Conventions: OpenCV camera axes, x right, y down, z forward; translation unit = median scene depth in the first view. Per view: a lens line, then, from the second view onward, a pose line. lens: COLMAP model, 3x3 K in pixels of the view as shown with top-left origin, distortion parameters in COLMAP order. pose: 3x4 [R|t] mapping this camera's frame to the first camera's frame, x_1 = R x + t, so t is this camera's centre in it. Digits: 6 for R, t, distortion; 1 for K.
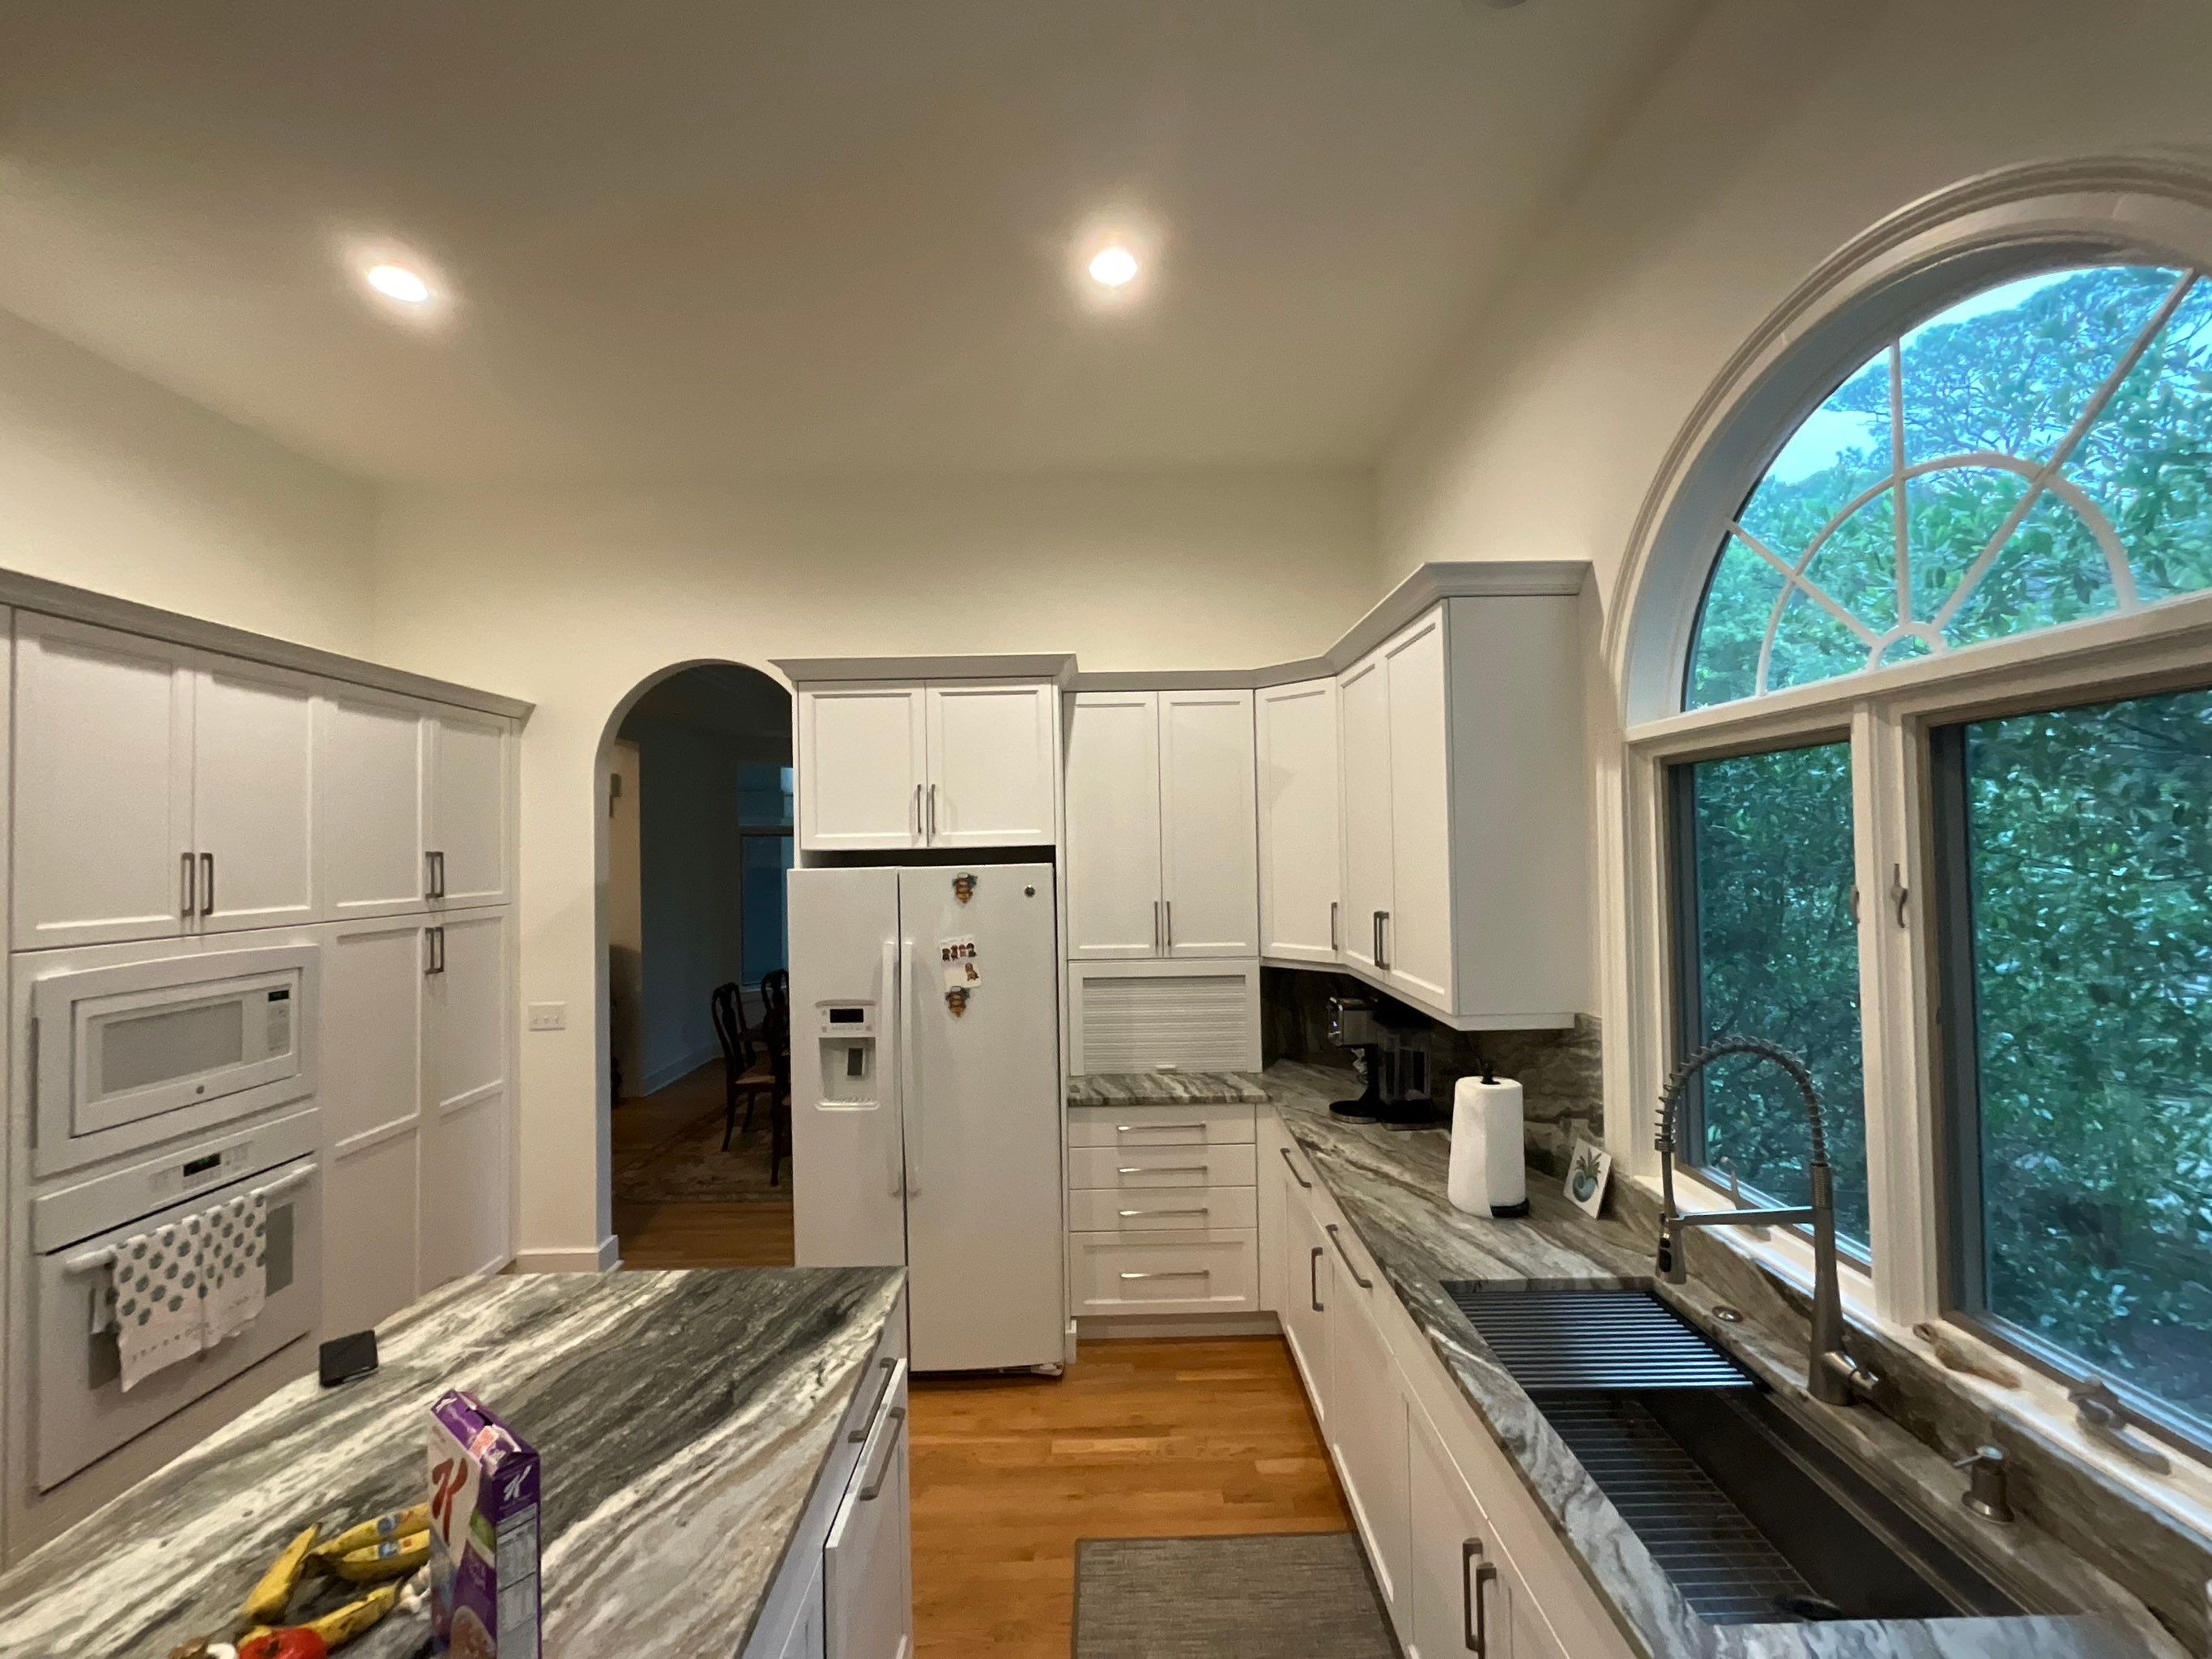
lens RADIAL K [[893.4, 0, 1107.2], [0, 893.4, 835.2], [0, 0, 1]] dist [-0.003727, -0.000184]
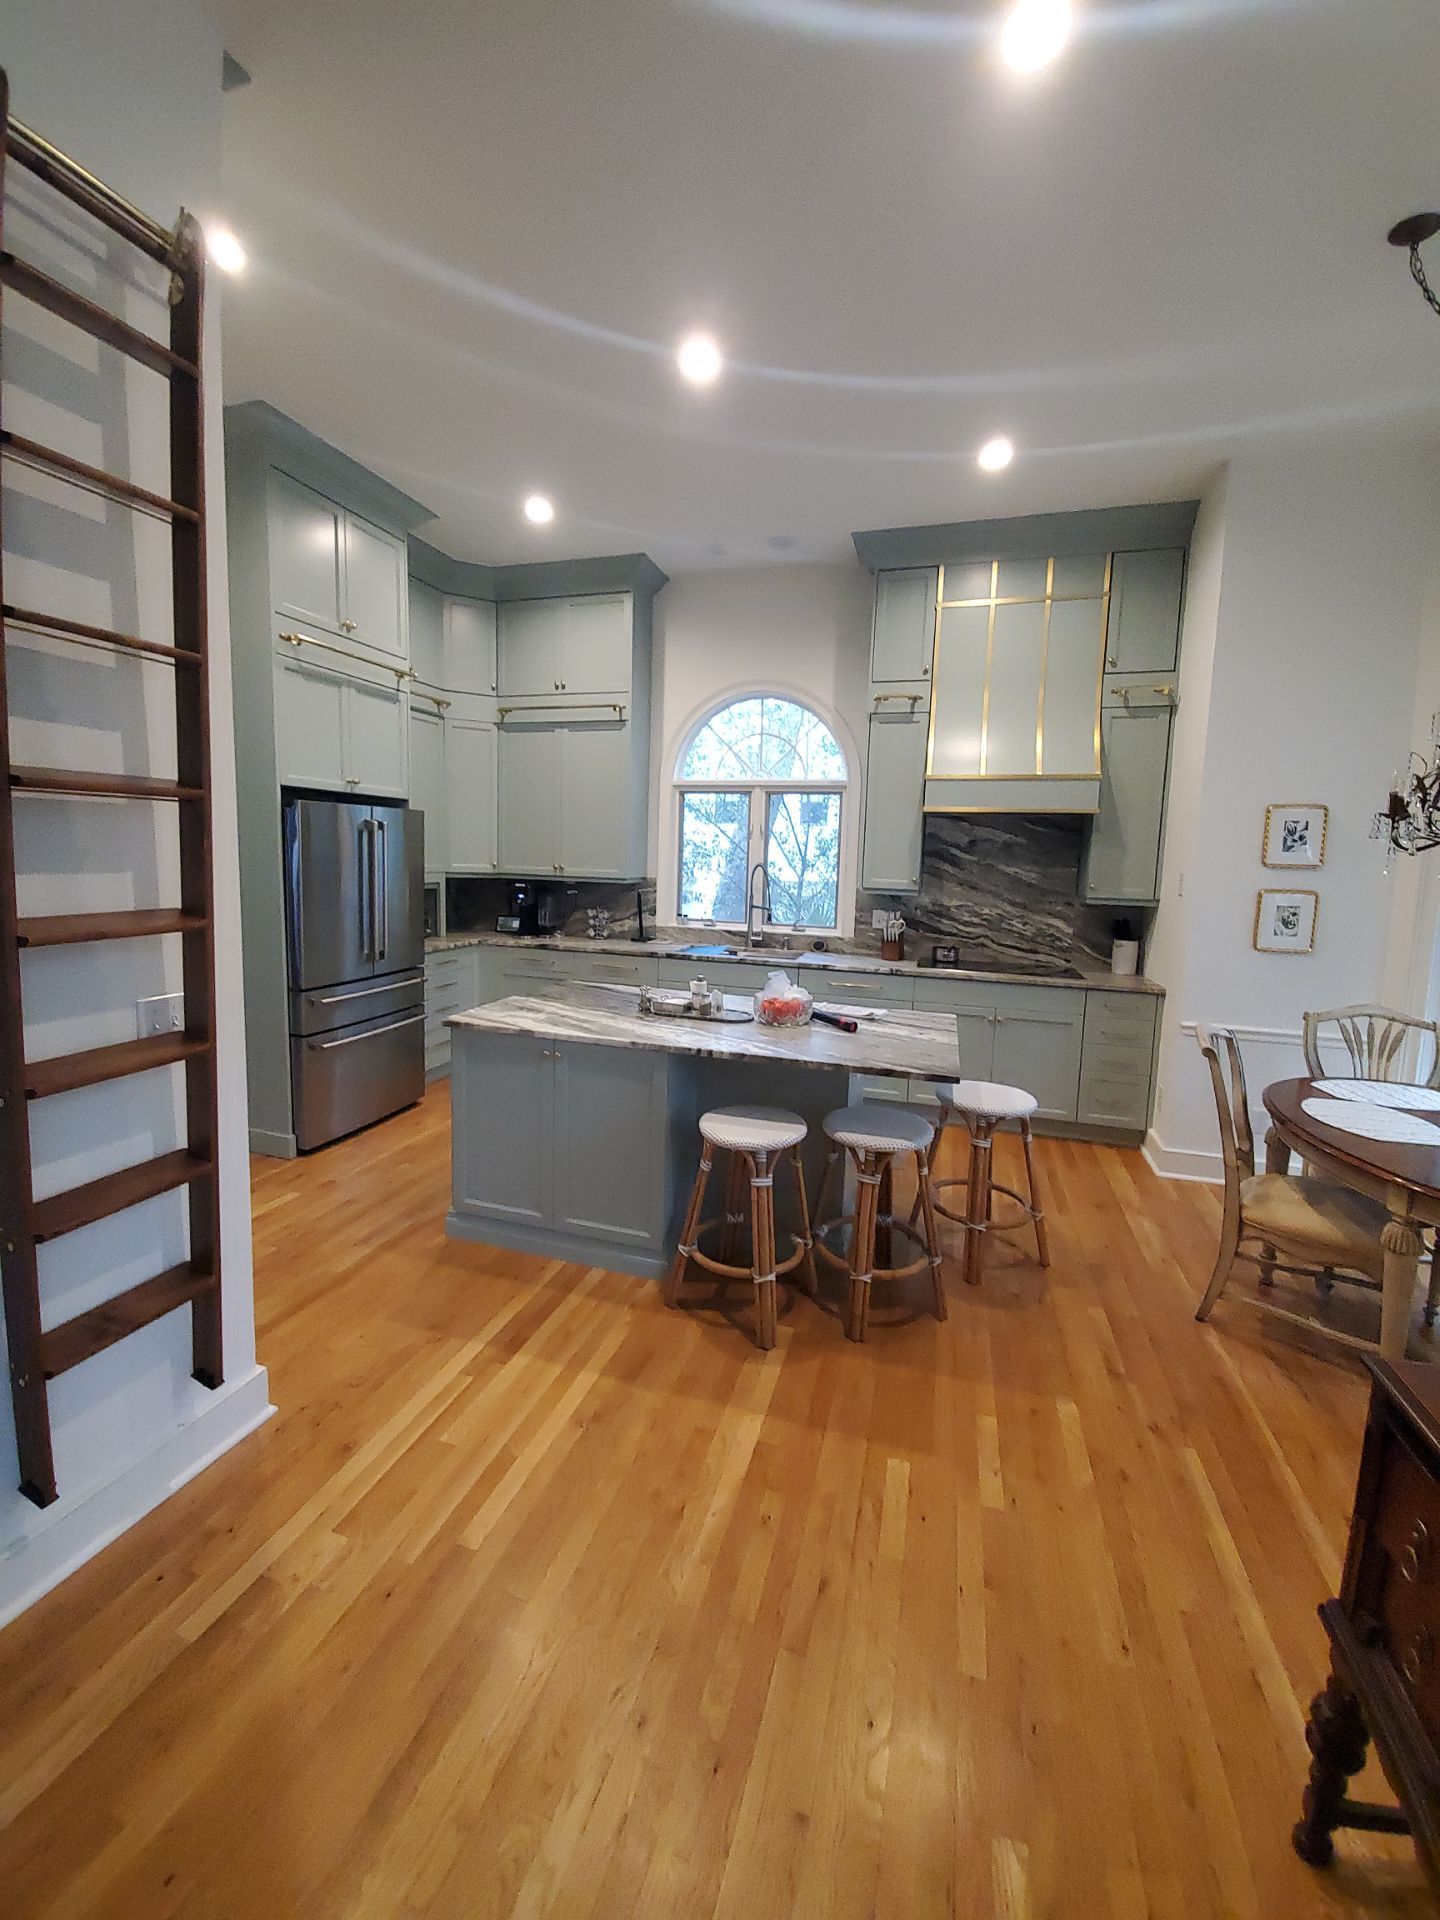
lens RADIAL K [[756.5, 0, 712.5], [0, 756.5, 927.9], [0, 0, 1]] dist [-0.000070, -0.000002]
pose [[0.301325, -0.069650, 0.950974, -1.794772], [-0.049956, 0.994806, 0.088690, 0.139877], [-0.952212, -0.074232, 0.296281, 0.059161]]
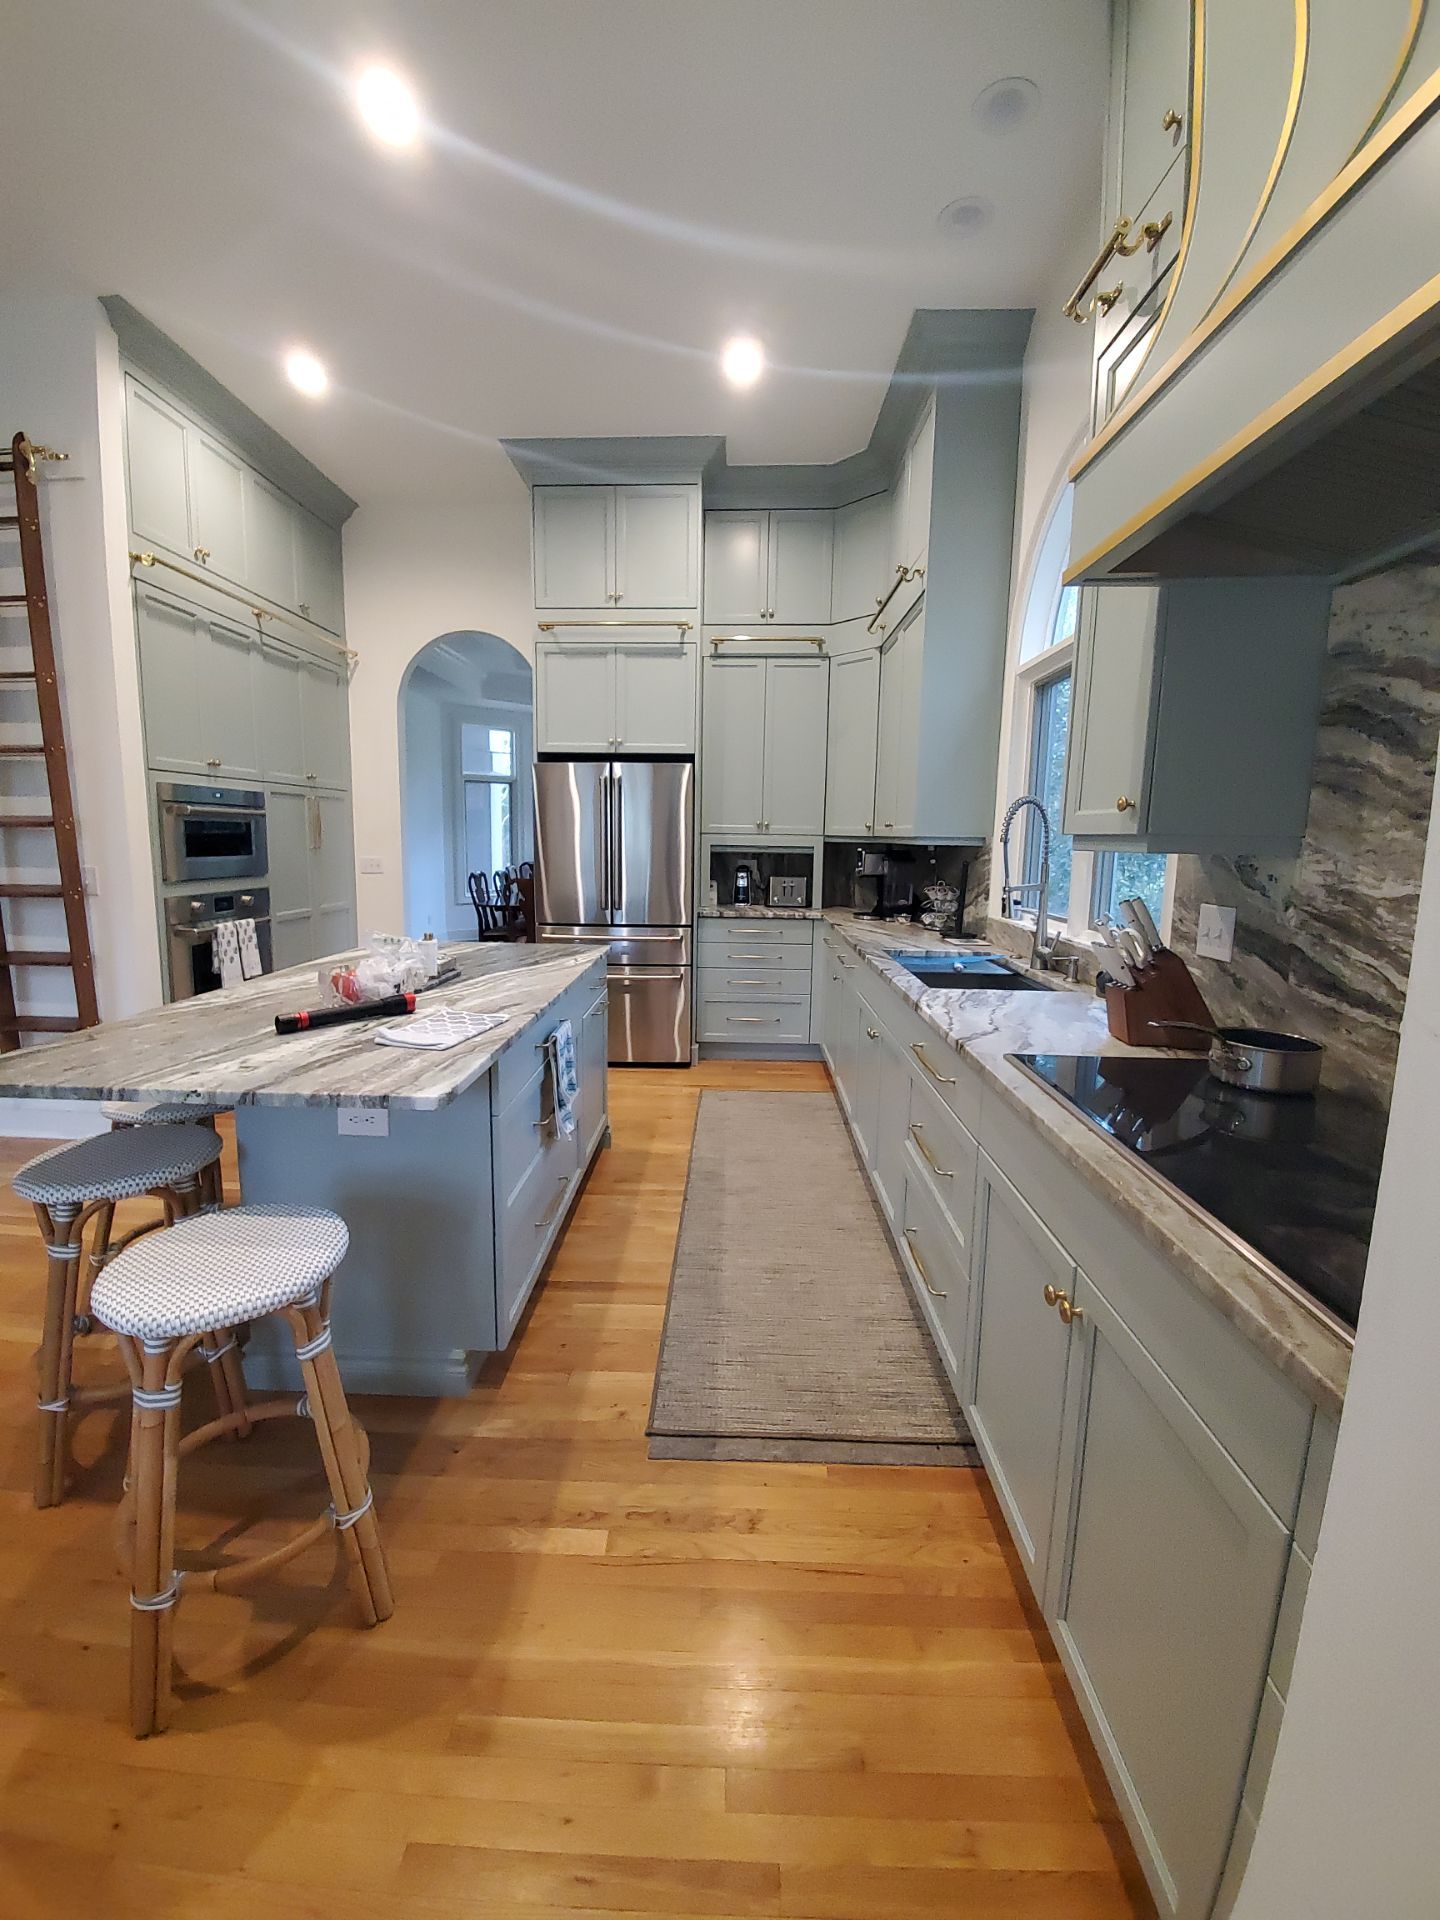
lens RADIAL K [[762.1, 0, 702.7], [0, 762.1, 934.6], [0, 0, 1]] dist [0.007749, -0.013772]
pose [[0.998070, 0.039326, -0.048053, 0.048344], [-0.032010, 0.988984, 0.144522, 0.196557], [0.053207, -0.142705, 0.988334, -0.576209]]
